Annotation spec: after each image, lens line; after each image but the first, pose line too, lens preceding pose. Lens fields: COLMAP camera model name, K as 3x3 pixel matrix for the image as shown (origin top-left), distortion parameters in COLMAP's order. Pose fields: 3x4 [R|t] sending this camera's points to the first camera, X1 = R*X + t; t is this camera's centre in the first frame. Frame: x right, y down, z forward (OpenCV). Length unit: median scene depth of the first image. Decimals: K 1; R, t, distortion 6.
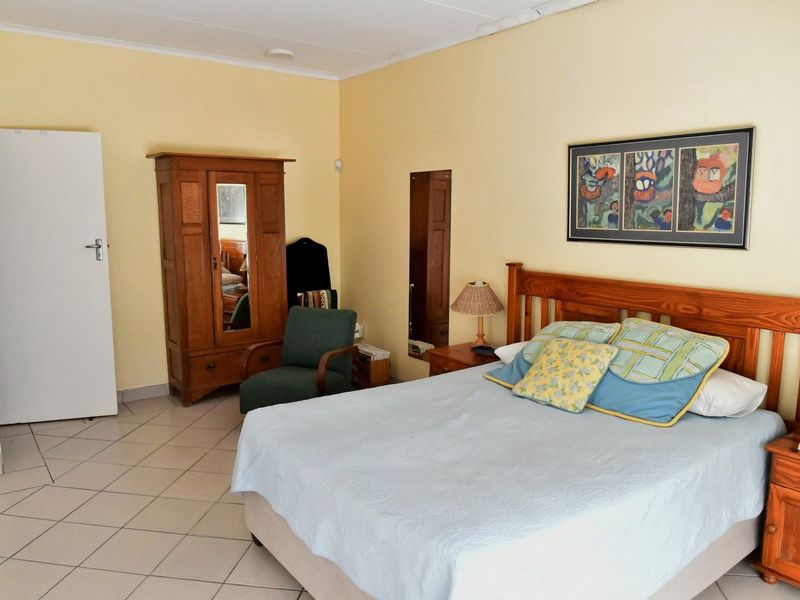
lens RADIAL K [[618.6, 0, 400.0], [0, 618.6, 300.0], [0, 0, 1]] dist [-0.006122, -0.001564]
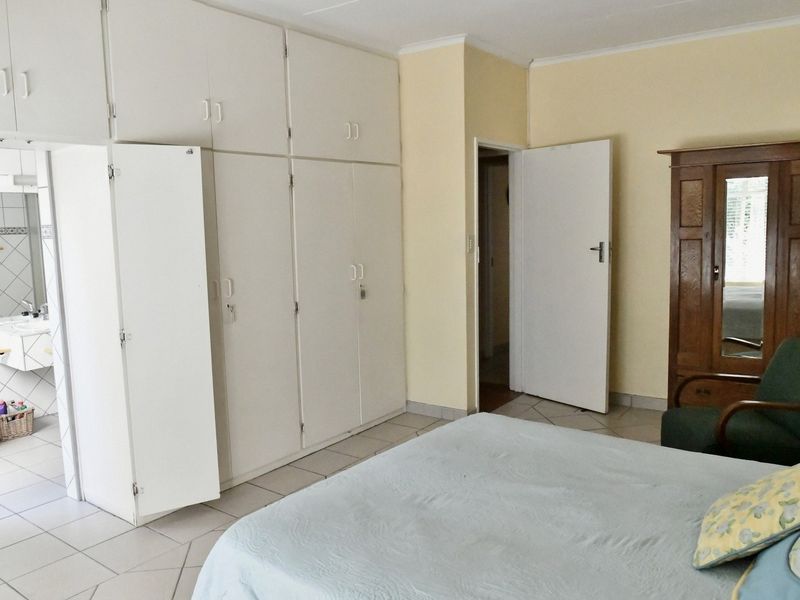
lens RADIAL K [[661.6, 0, 400.0], [0, 661.6, 300.0], [0, 0, 1]] dist [0.001843, 0.001247]
pose [[0.291061, 0.107133, -0.950687, 0.476036], [-0.115794, 0.990350, 0.076152, -0.045966], [0.949671, 0.087919, 0.300658, 0.341859]]
